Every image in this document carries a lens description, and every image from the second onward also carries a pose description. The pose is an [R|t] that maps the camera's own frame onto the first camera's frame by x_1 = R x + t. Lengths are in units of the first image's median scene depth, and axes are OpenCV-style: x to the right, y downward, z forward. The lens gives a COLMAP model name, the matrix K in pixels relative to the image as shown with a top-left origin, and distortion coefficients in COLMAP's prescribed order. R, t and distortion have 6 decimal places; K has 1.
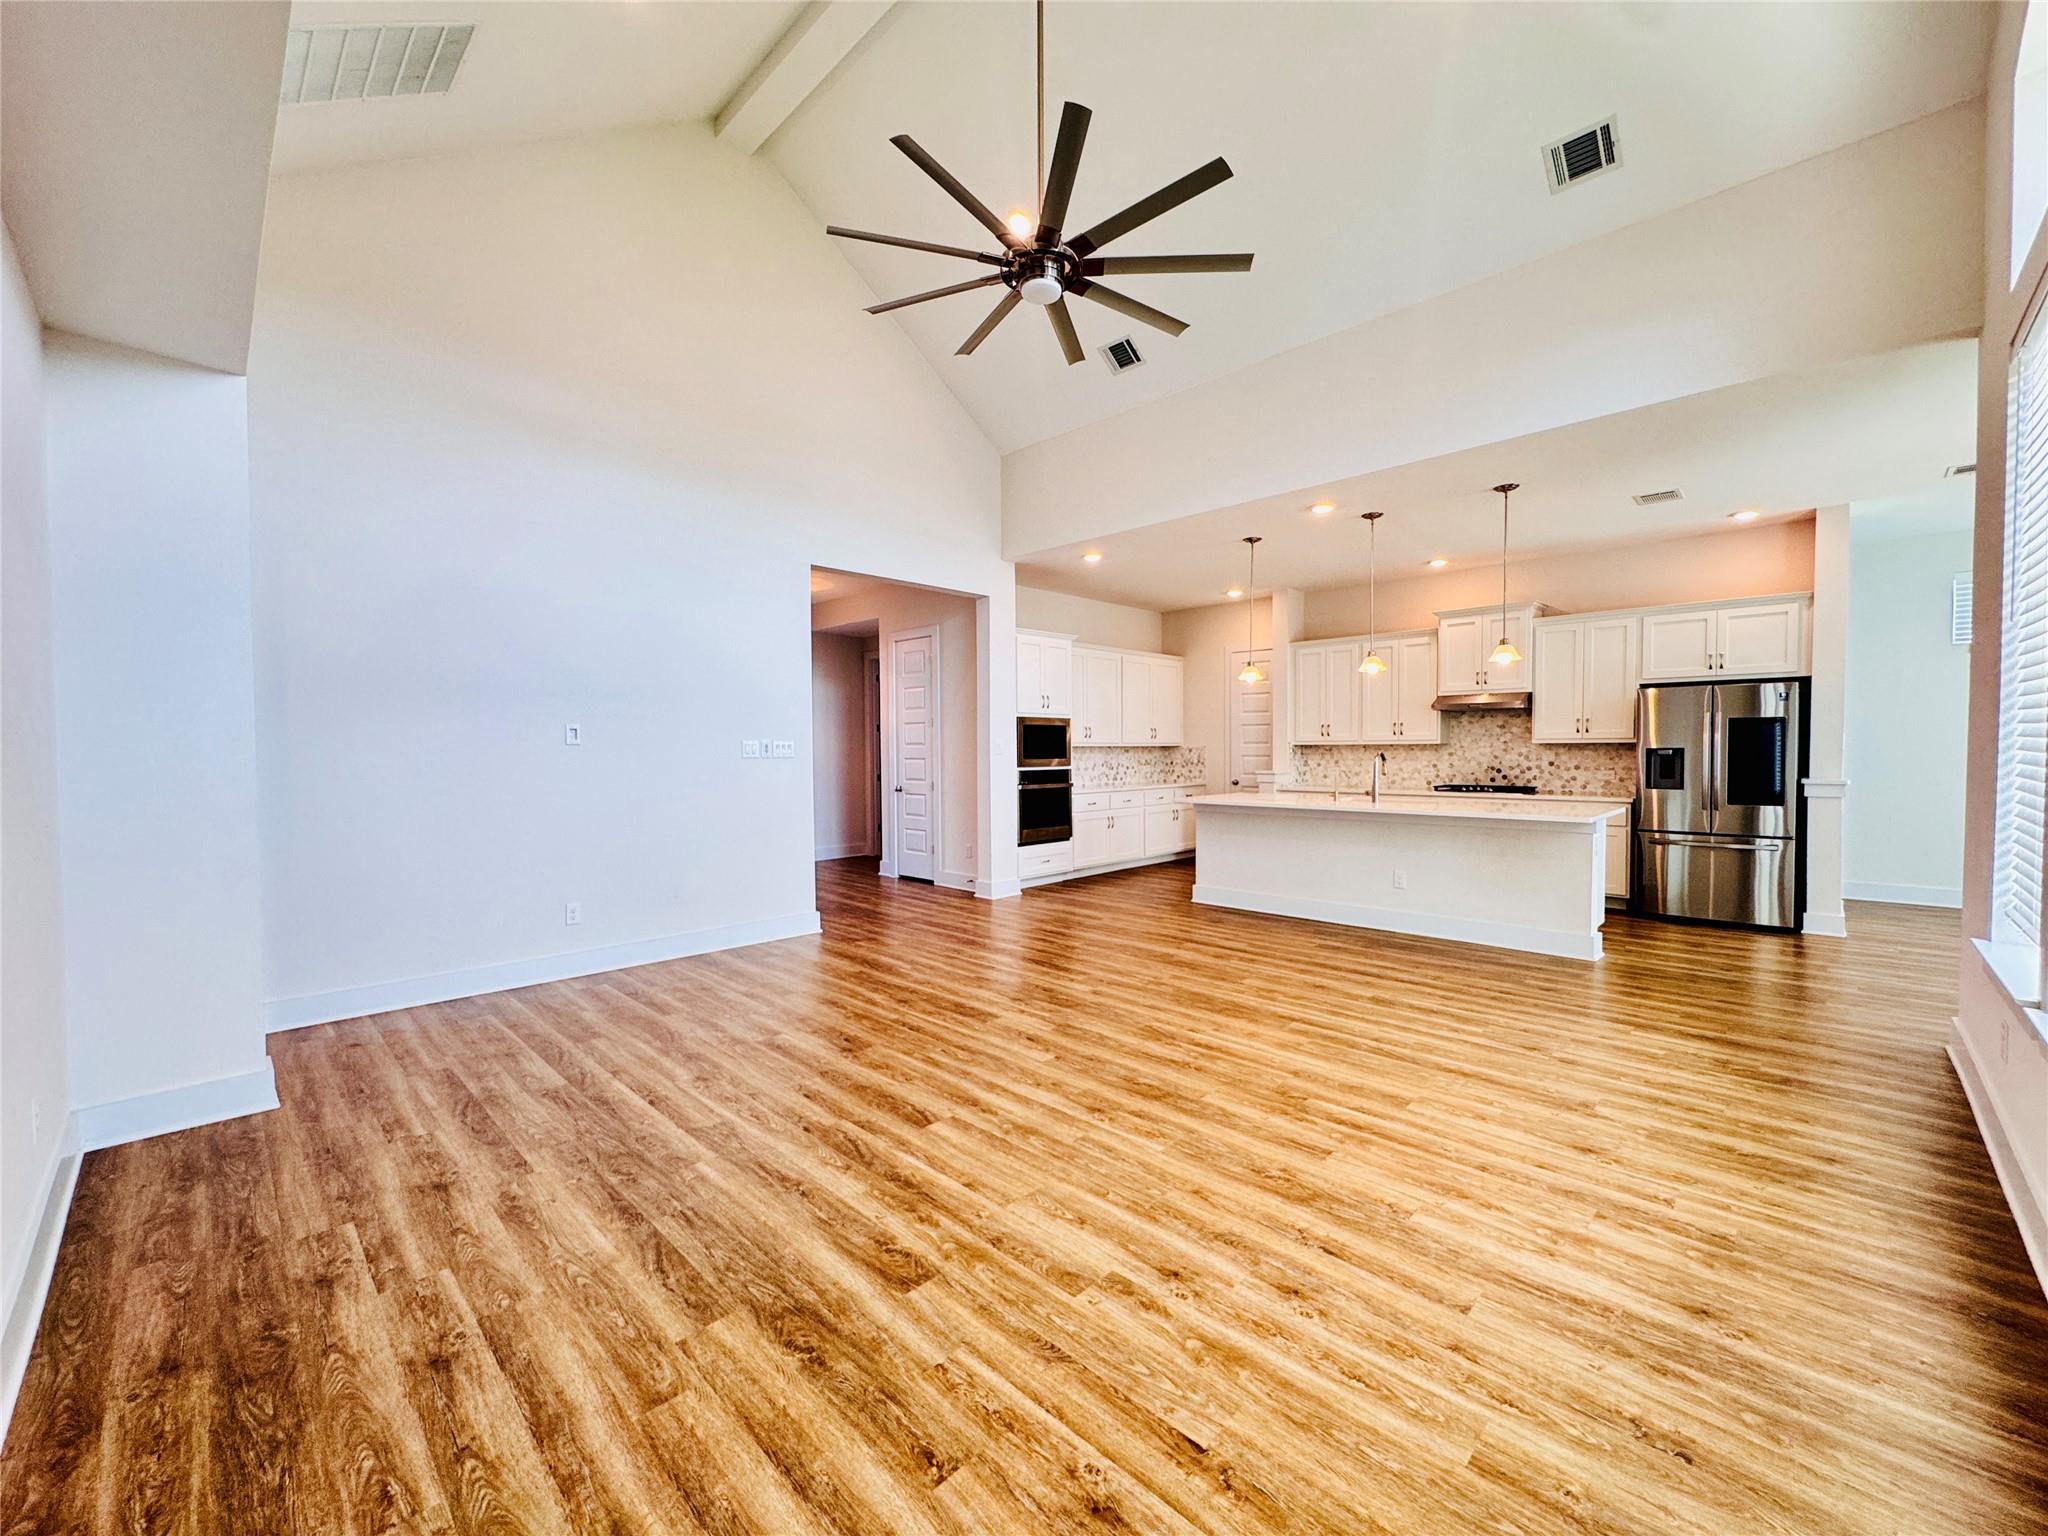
lens RADIAL K [[825.8, 0, 1019.9], [0, 825.8, 770.4], [0, 0, 1]] dist [0.000311, -0.000026]
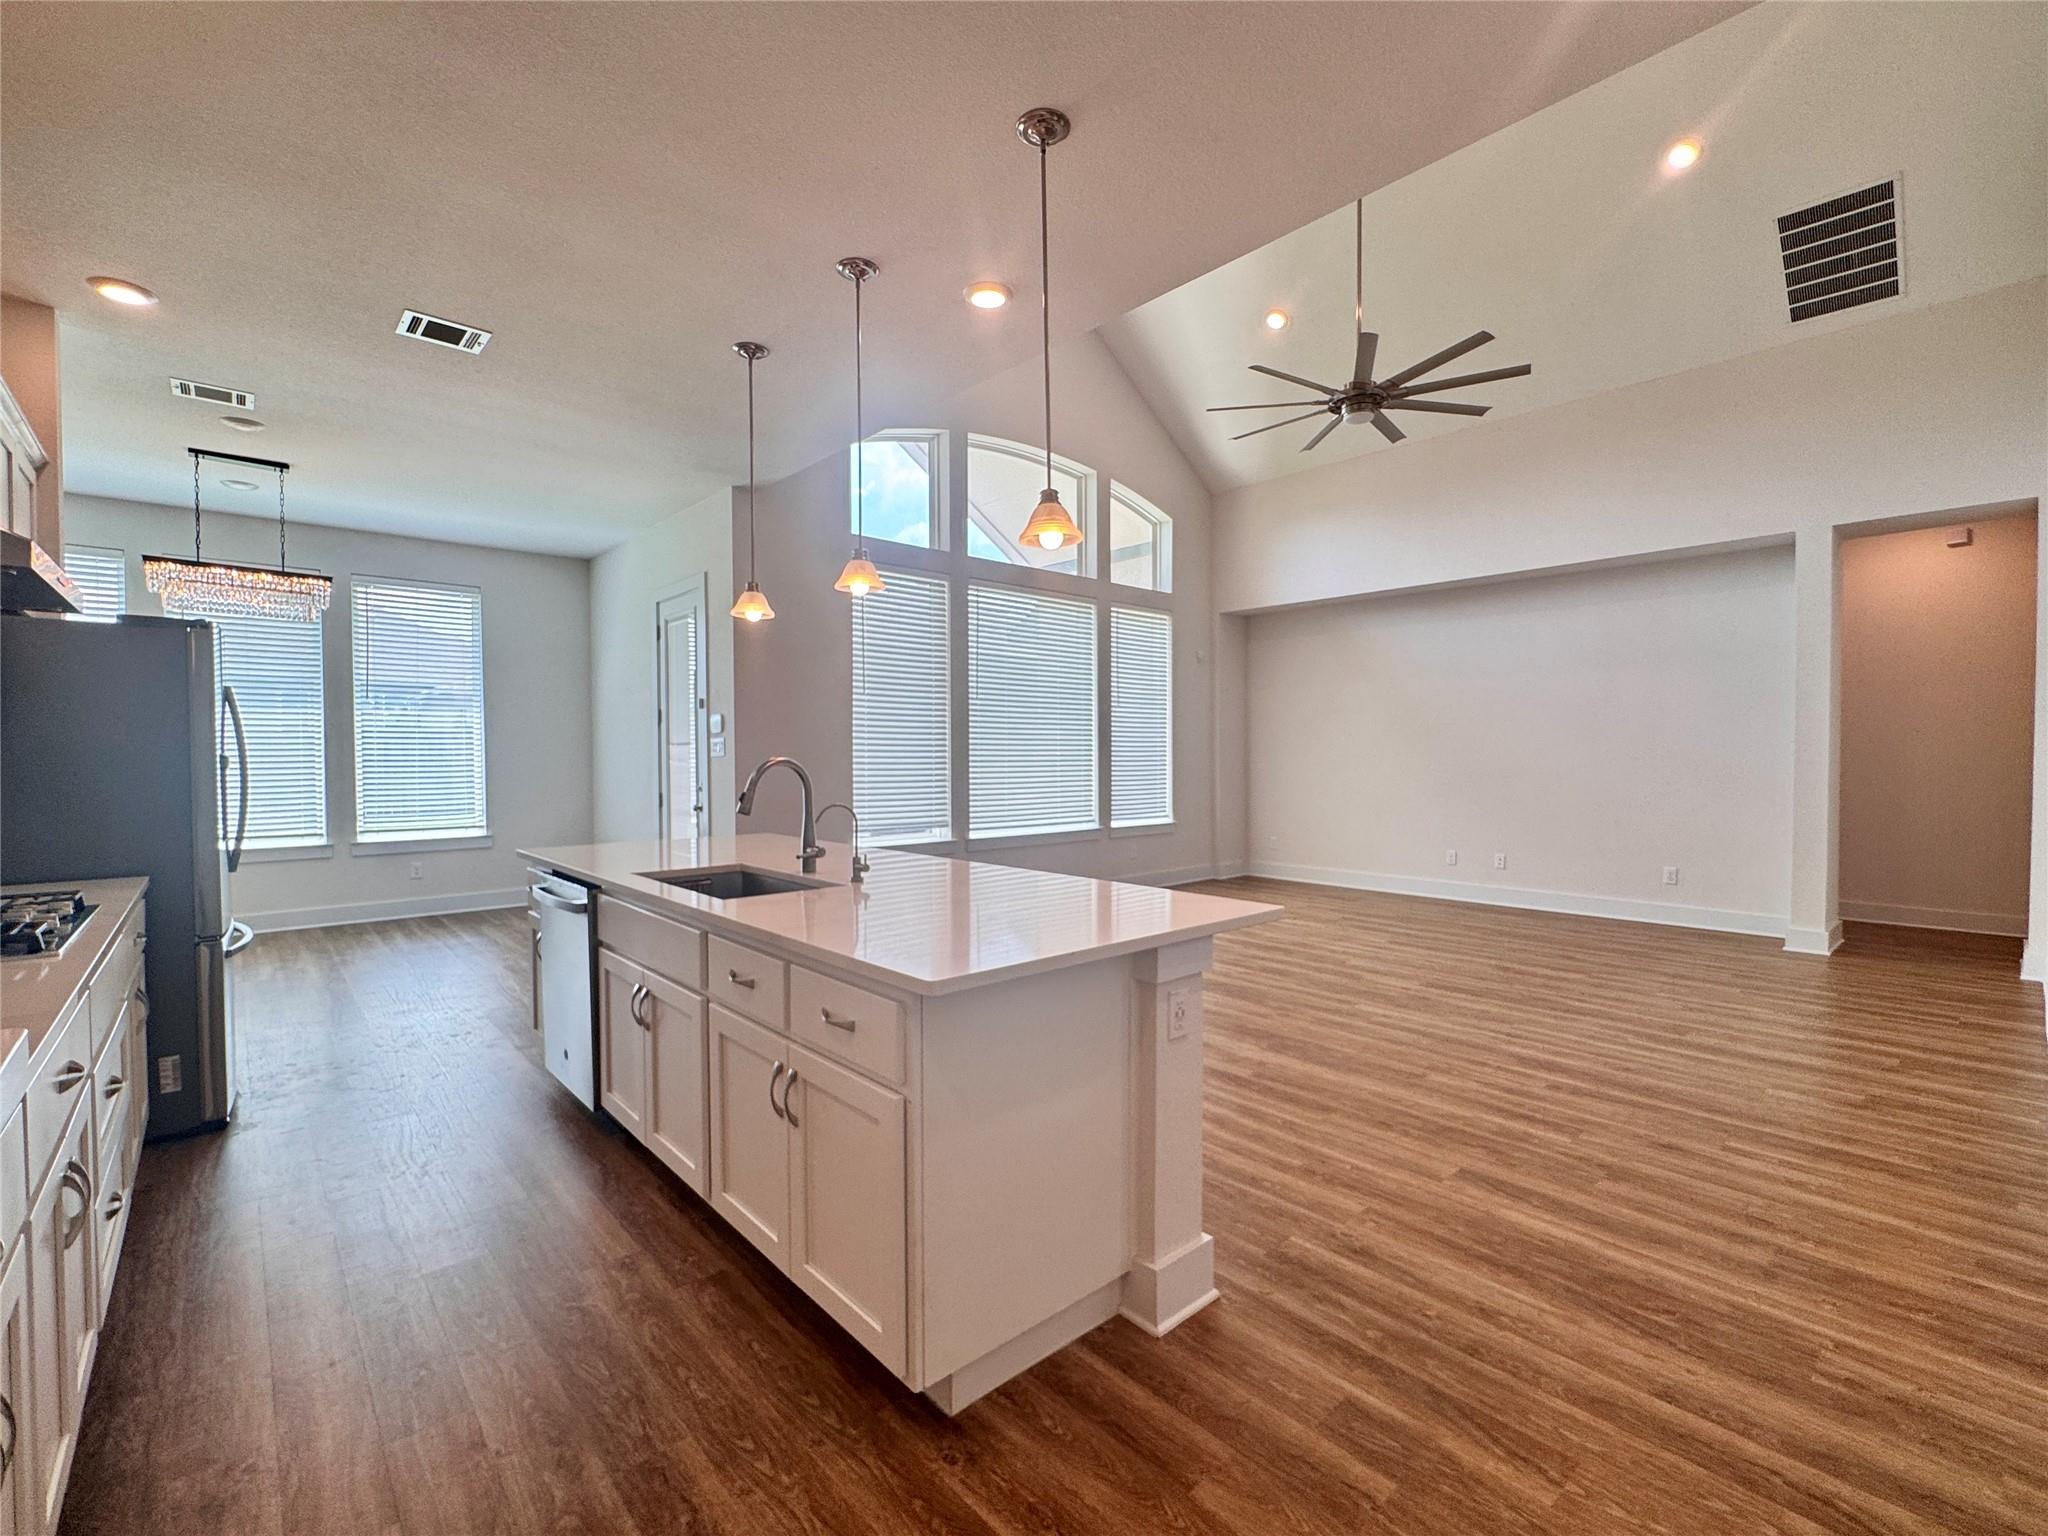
lens RADIAL K [[895.0, 0, 1025.0], [0, 895.0, 771.6], [0, 0, 1]] dist [0.000909, 0.000021]
pose [[-0.997338, -0.007396, 0.072542, 0.365534], [-0.003882, 0.998818, 0.048459, -0.039394], [-0.072815, 0.048048, -0.996187, 1.910745]]
